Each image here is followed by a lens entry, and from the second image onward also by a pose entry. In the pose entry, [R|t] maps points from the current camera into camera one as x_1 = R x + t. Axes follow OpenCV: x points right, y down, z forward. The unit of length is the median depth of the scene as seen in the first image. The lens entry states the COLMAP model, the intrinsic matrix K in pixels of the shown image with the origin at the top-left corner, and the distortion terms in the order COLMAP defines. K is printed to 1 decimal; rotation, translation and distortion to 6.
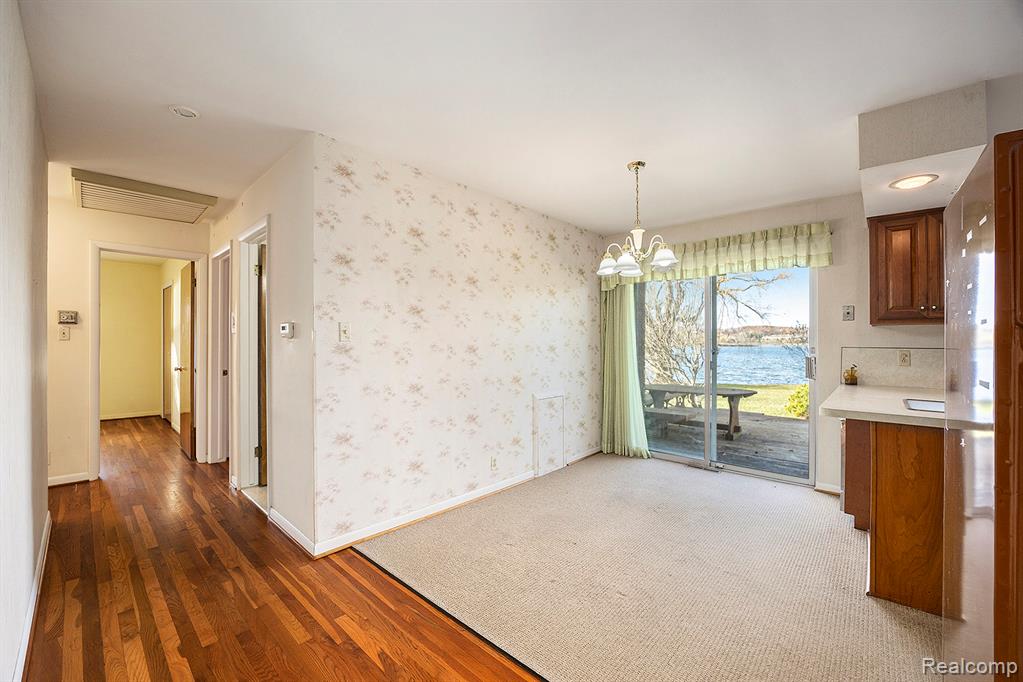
lens RADIAL K [[420.4, 0, 513.1], [0, 420.4, 340.9], [0, 0, 1]] dist [-0.021883, 0.000510]
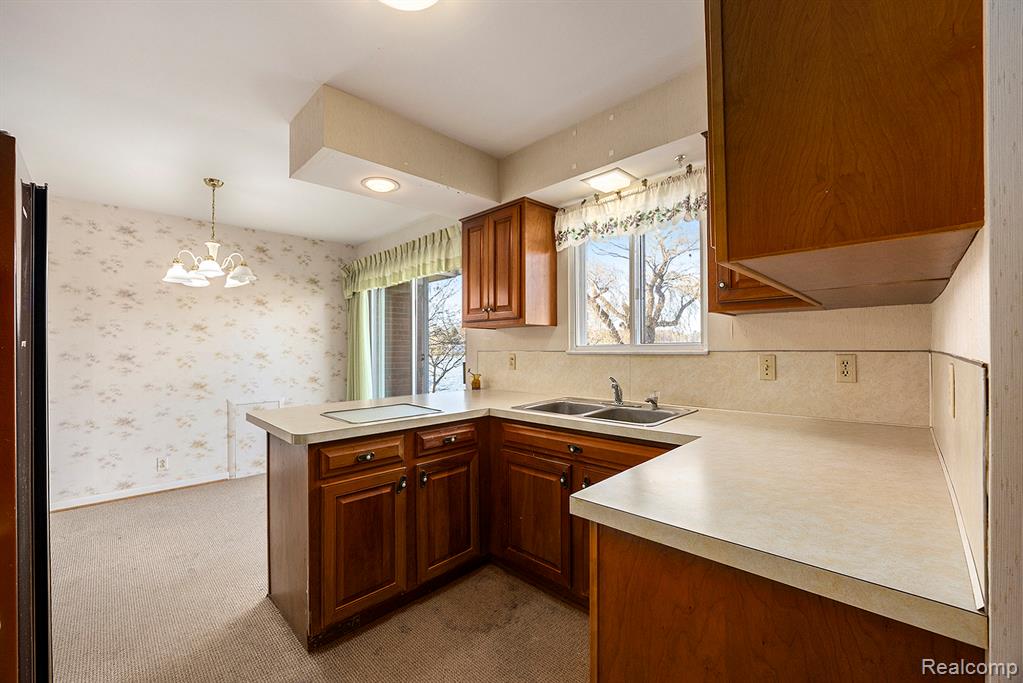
lens RADIAL K [[420.4, 0, 510.6], [0, 420.4, 343.6], [0, 0, 1]] dist [-0.021883, 0.000510]
pose [[0.998345, -0.013973, -0.055790, 0.807934], [0.013331, 0.999841, -0.011860, 0.008847], [0.055947, 0.011097, 0.998372, -0.000390]]
